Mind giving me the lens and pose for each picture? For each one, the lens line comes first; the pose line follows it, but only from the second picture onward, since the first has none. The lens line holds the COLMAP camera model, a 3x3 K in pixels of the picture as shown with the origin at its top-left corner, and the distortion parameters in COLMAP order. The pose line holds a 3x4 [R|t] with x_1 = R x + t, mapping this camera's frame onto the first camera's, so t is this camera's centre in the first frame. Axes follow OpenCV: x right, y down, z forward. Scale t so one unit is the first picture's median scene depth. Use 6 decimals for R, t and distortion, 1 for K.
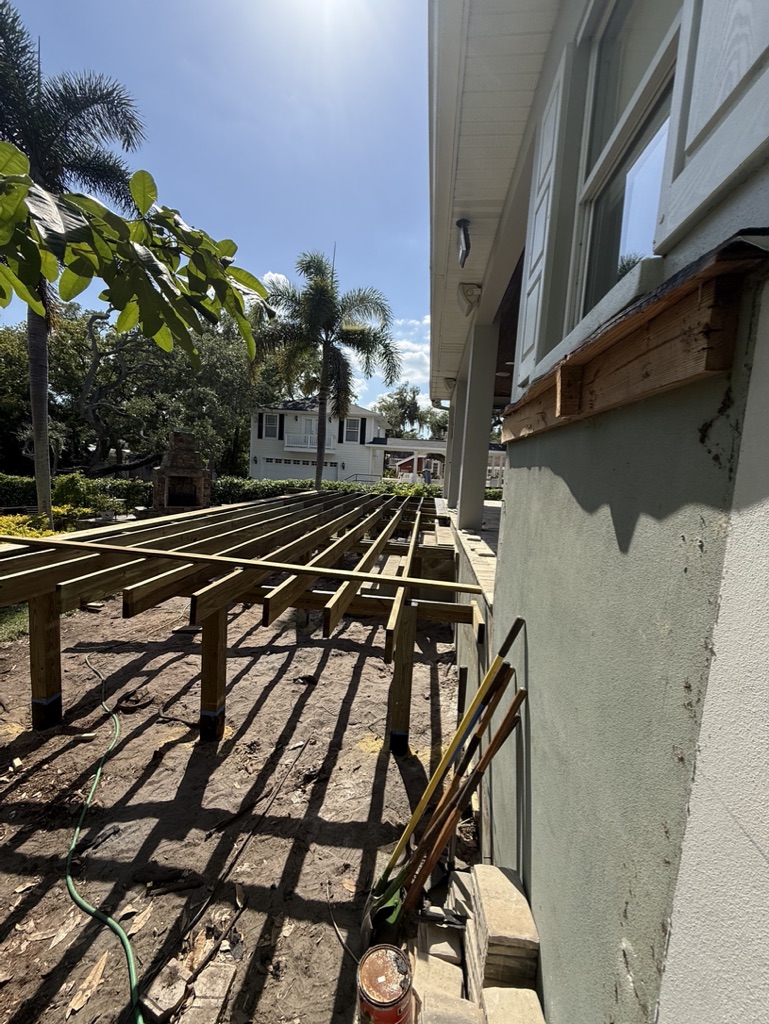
lens RADIAL K [[406.6, 0, 386.0], [0, 406.6, 508.2], [0, 0, 1]] dist [0.000633, 0.000221]
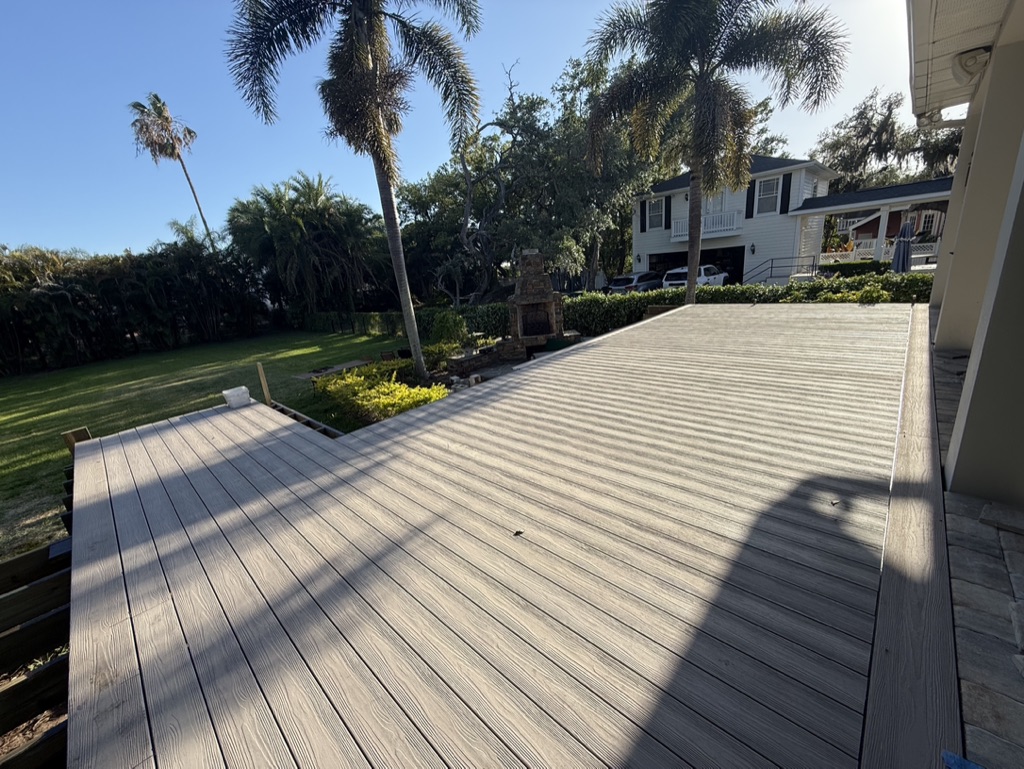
lens RADIAL K [[406.6, 0, 512.8], [0, 406.6, 379.0], [0, 0, 1]] dist [0.000633, 0.000221]
pose [[0.786842, 0.032546, -0.616296, 0.149859], [0.086989, 0.982790, 0.162962, -0.262922], [0.610994, -0.181836, 0.770469, 0.942805]]
